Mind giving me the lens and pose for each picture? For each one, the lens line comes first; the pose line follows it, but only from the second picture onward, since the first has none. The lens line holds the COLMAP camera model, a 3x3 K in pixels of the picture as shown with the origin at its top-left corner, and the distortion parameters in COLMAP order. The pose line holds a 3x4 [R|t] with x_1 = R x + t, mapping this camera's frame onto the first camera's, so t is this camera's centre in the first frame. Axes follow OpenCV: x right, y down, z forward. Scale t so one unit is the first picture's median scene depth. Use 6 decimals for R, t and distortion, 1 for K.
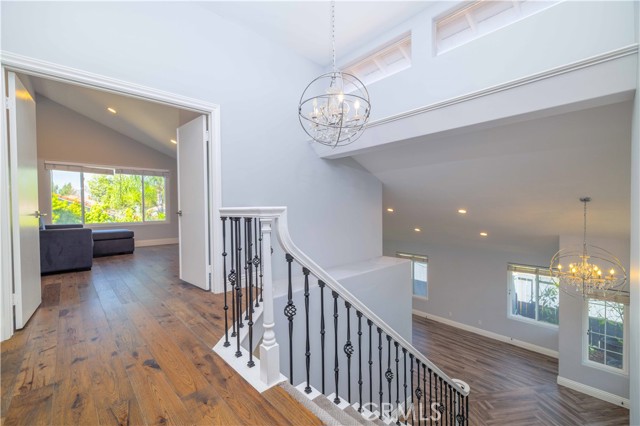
lens RADIAL K [[271.2, 0, 320.0], [0, 271.2, 213.0], [0, 0, 1]] dist [0.003218, 0.000249]
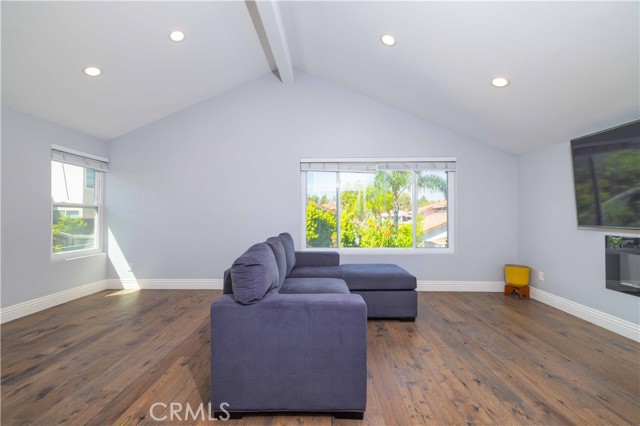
lens RADIAL K [[271.2, 0, 320.0], [0, 271.2, 213.0], [0, 0, 1]] dist [0.003218, 0.000249]
pose [[0.723024, 0.007095, -0.690786, -0.264066], [-0.022738, 0.999650, -0.013532, -0.022331], [0.690448, 0.025491, 0.722932, 0.288337]]
